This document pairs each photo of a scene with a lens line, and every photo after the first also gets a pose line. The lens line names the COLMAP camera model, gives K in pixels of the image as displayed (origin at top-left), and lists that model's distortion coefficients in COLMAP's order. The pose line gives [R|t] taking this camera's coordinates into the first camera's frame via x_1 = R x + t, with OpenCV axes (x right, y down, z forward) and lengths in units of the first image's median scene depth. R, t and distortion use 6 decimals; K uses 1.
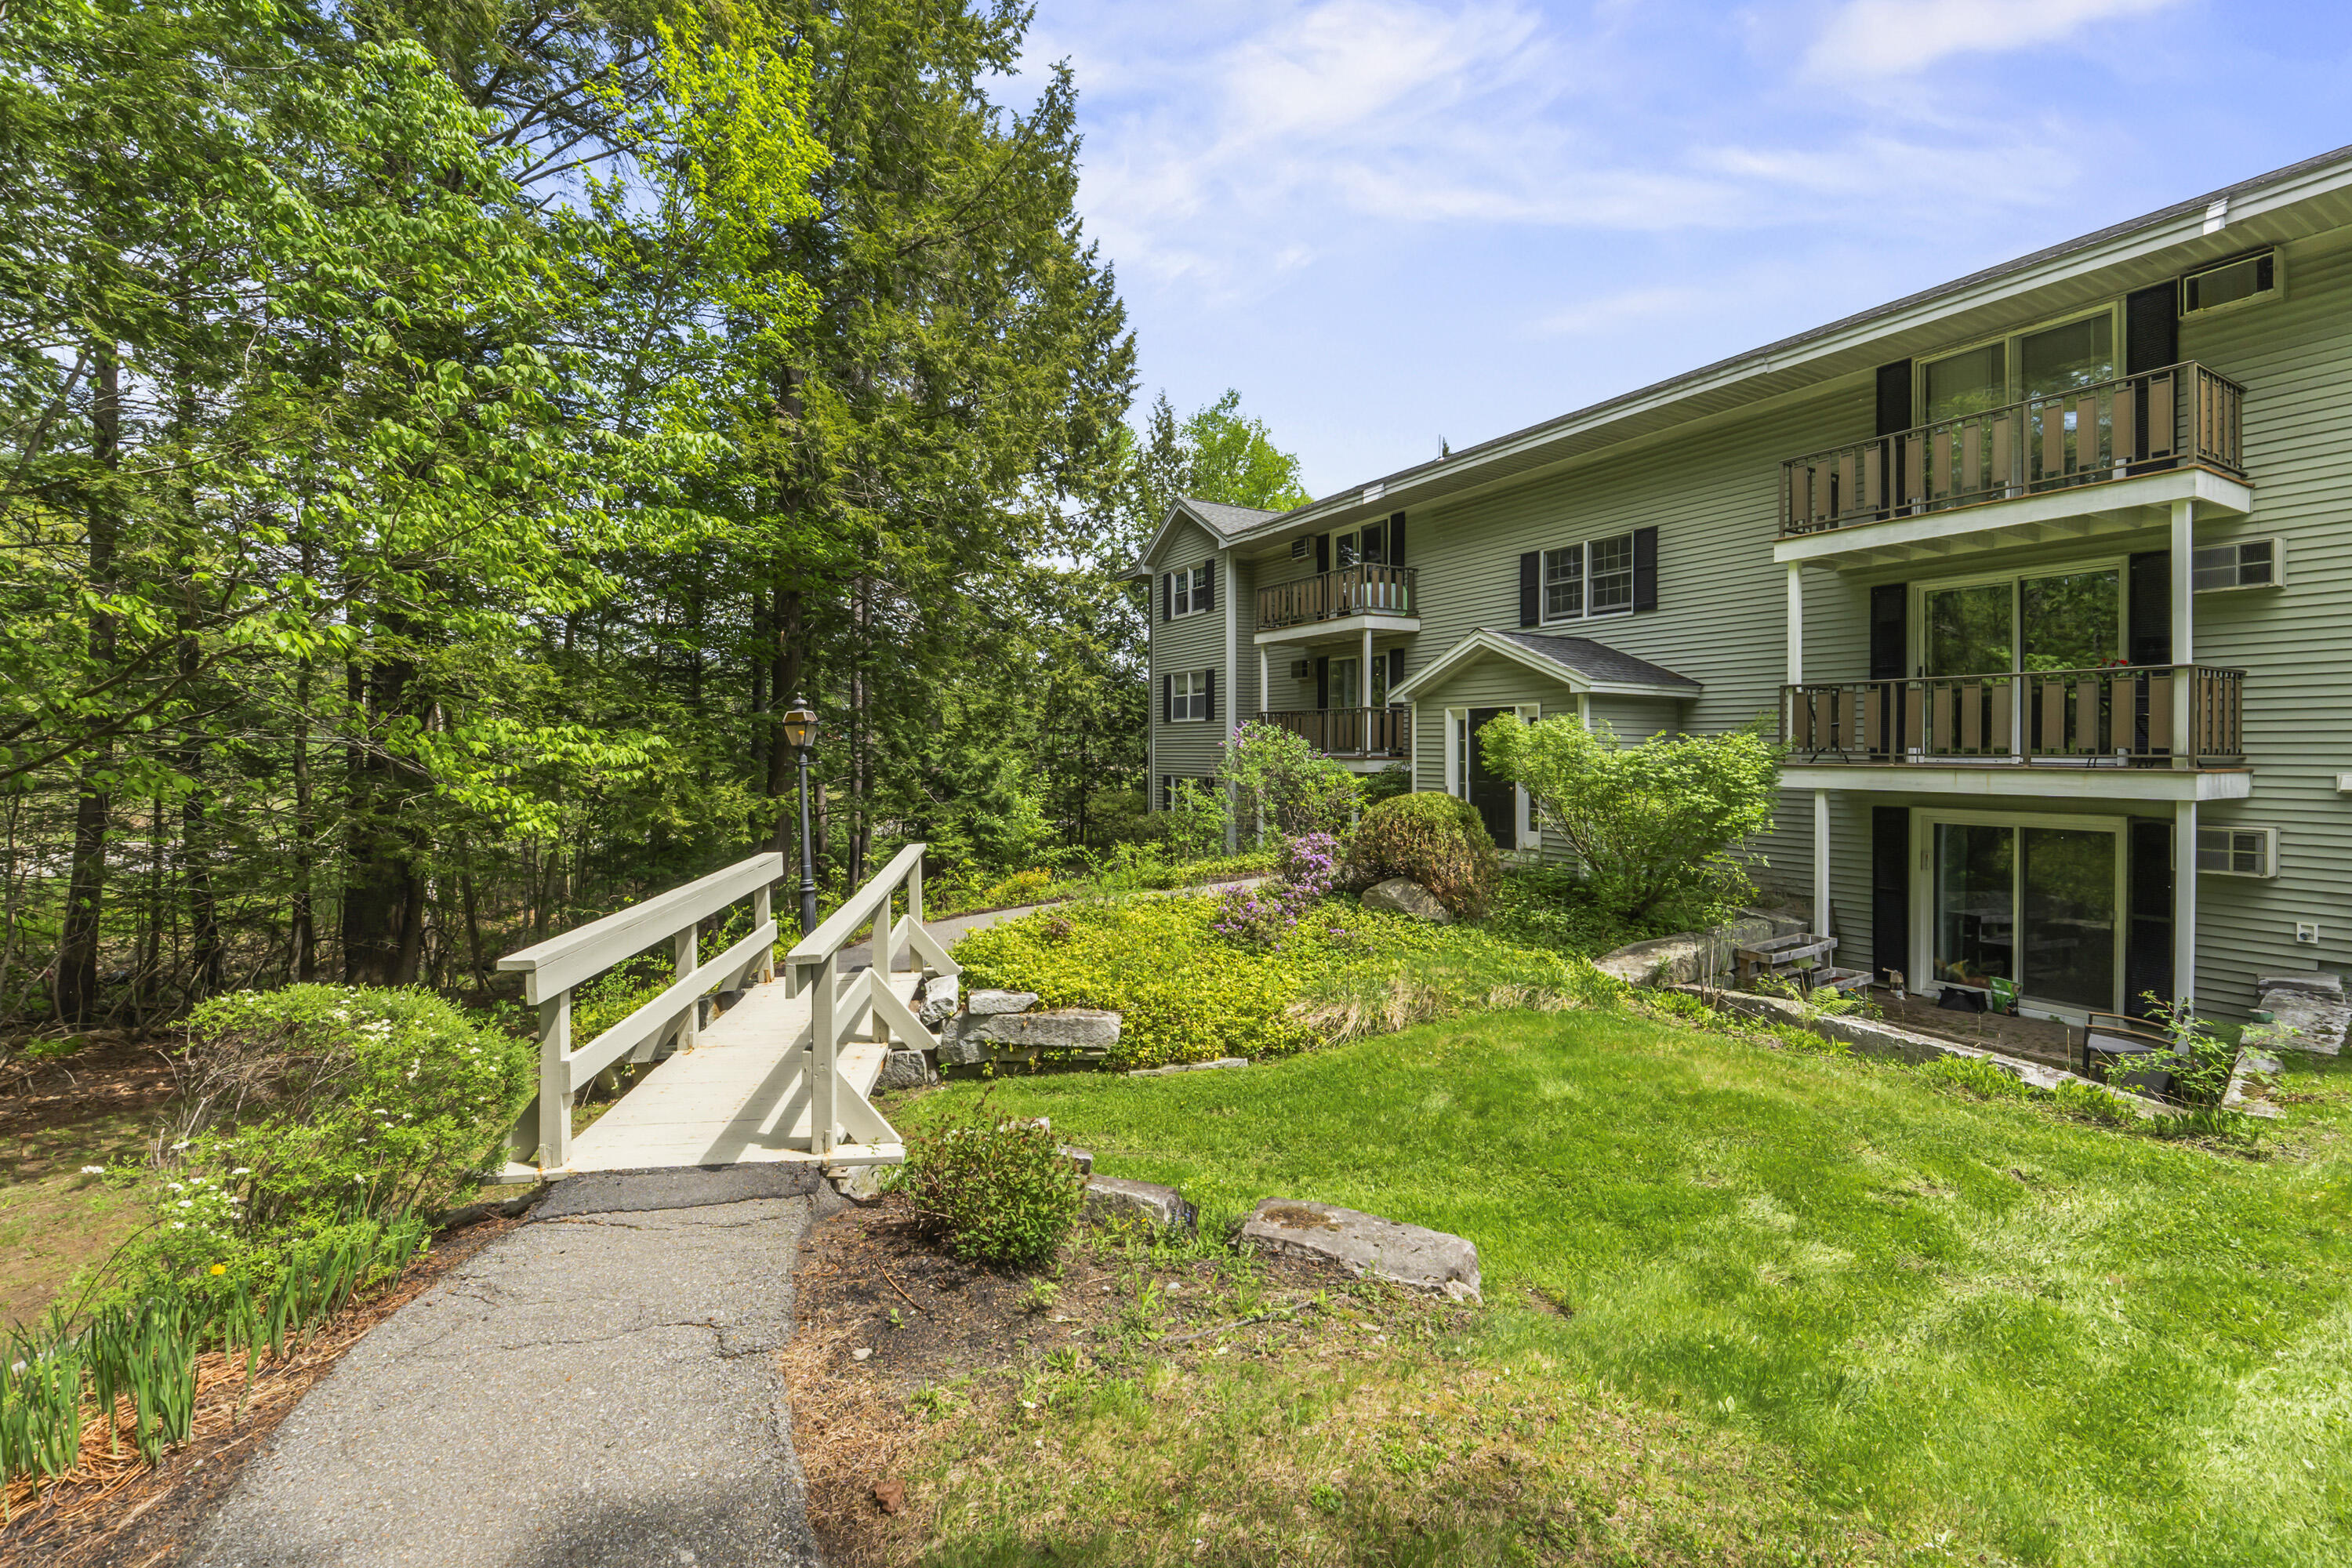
lens RADIAL K [[1025.2, 0, 1177.9], [0, 1025.2, 753.4], [0, 0, 1]] dist [-0.001368, -0.000420]
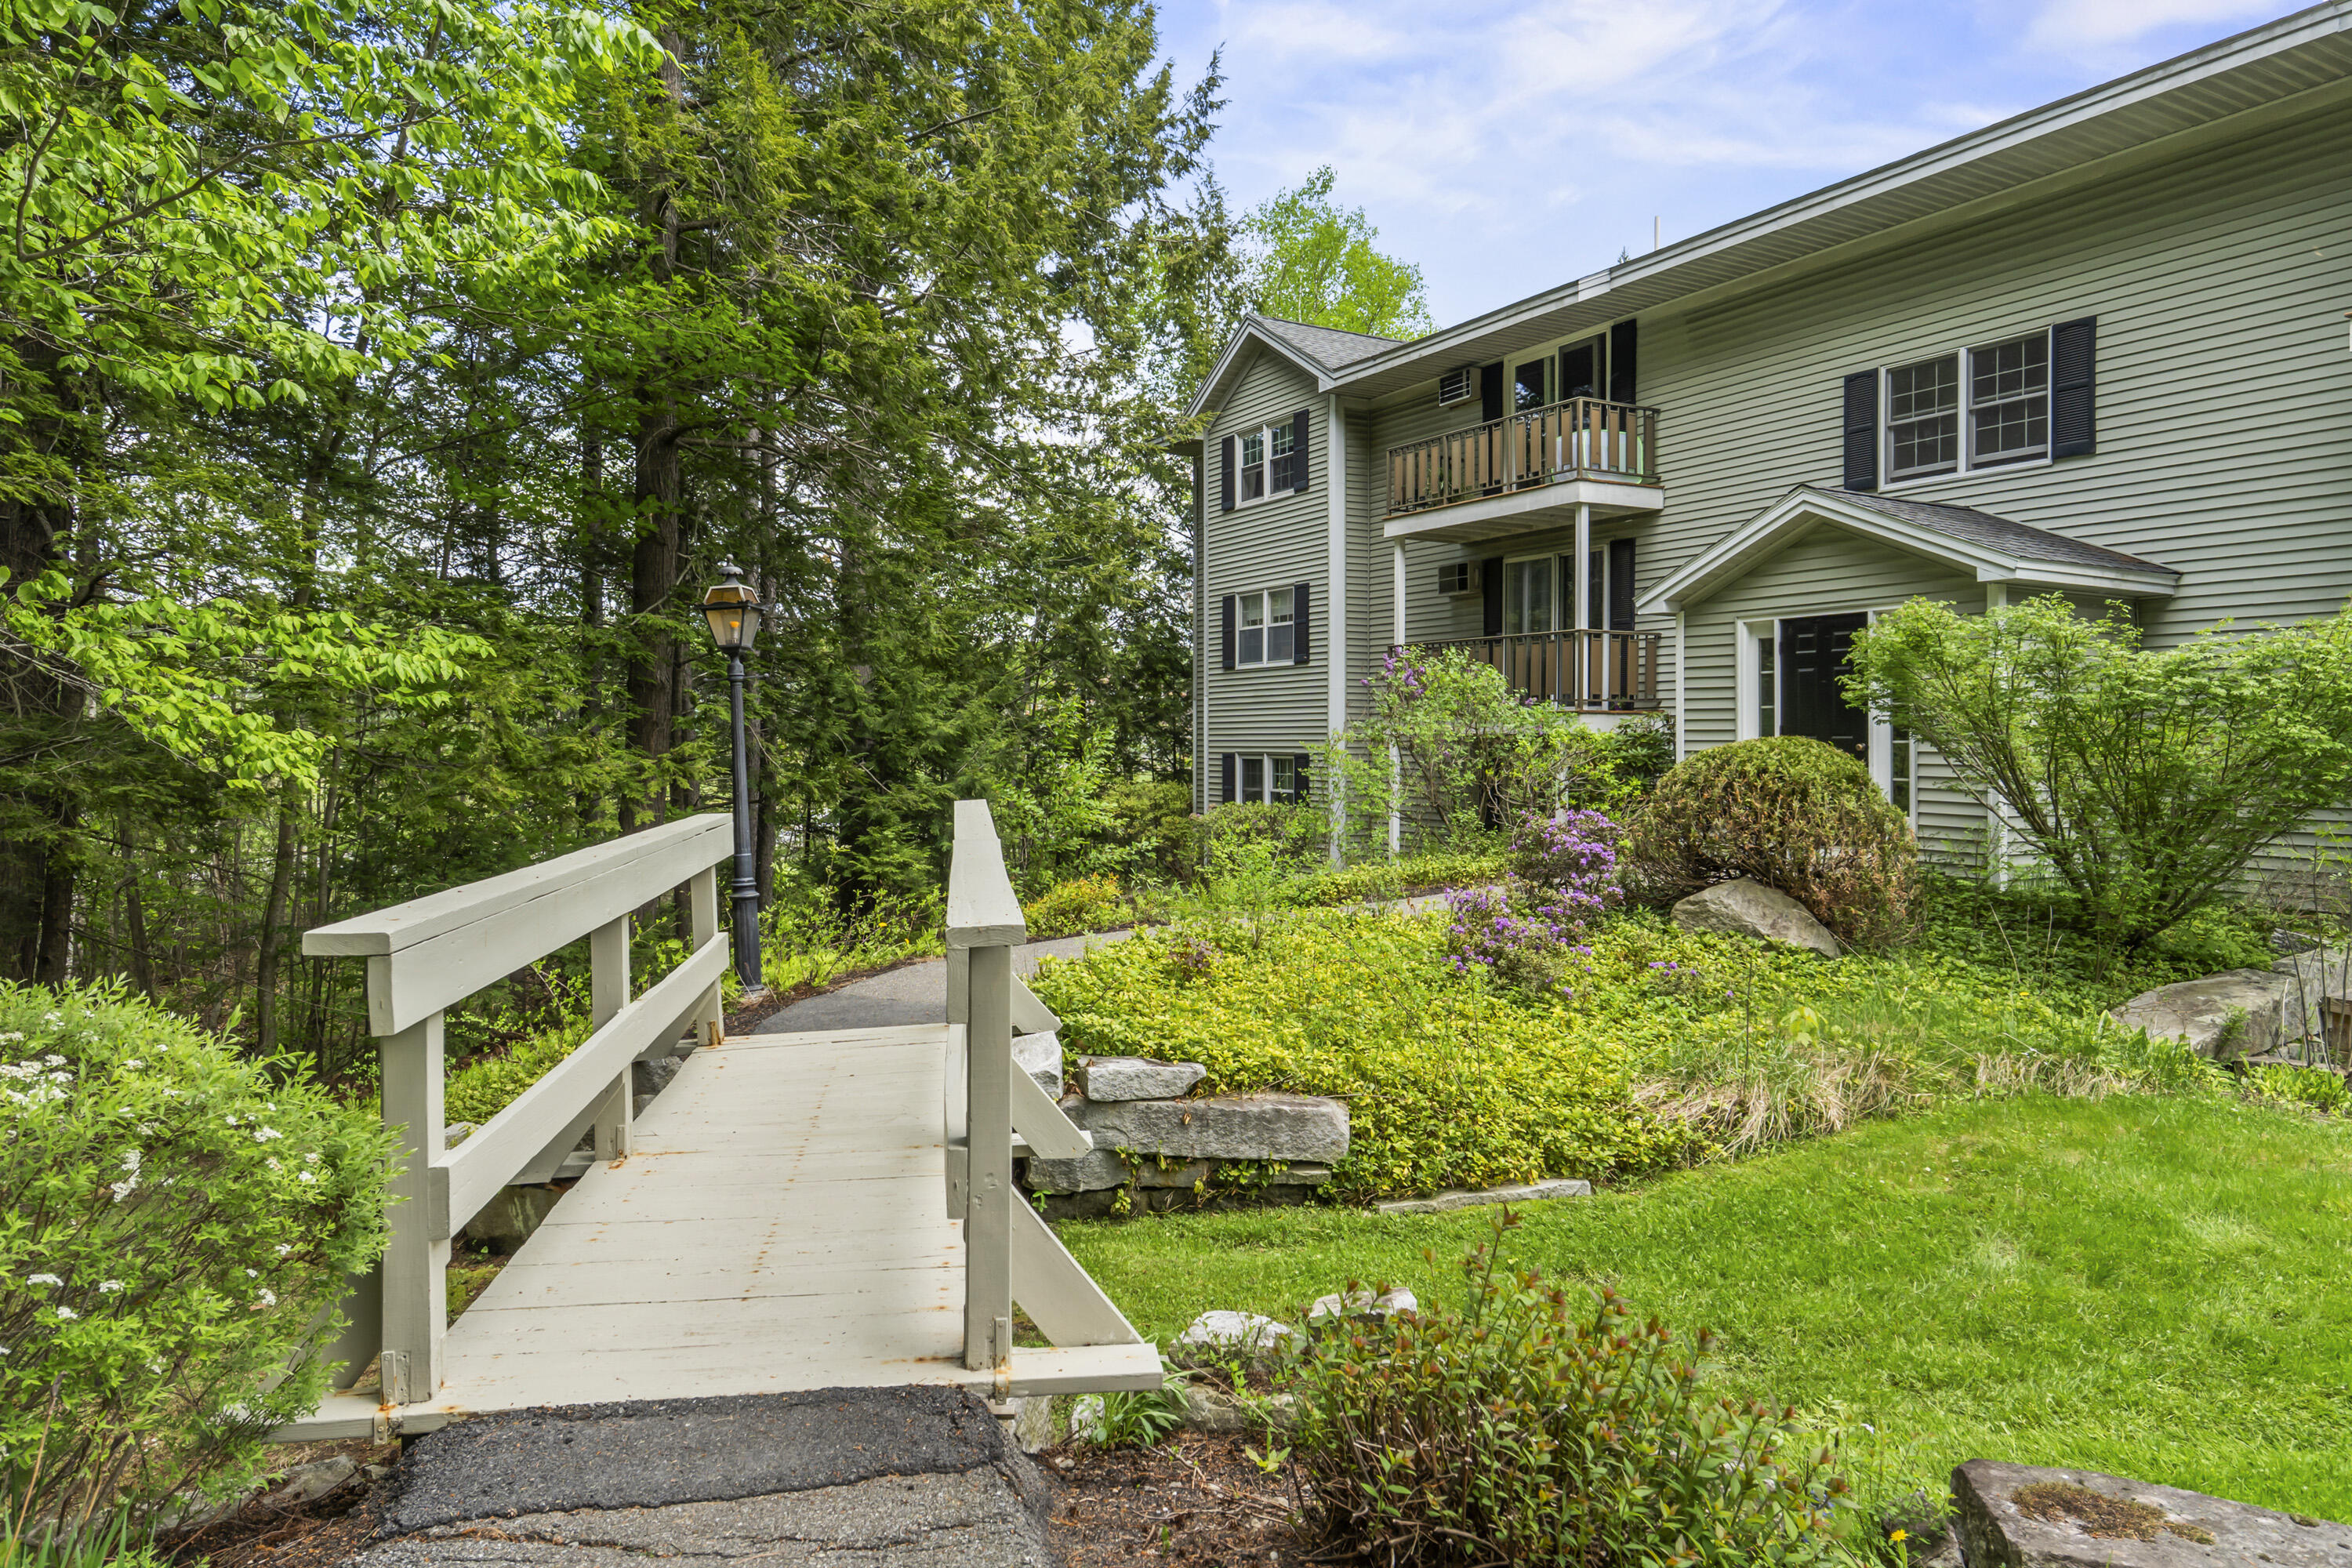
lens RADIAL K [[1515.0, 0, 1173.2], [0, 1515.0, 751.2], [0, 0, 1]] dist [0.002390, 0.000520]
pose [[0.999993, -0.002623, 0.002519, -0.118540], [0.002624, 0.999997, -0.000179, 0.050440], [-0.002518, 0.000186, 0.999997, 0.141516]]
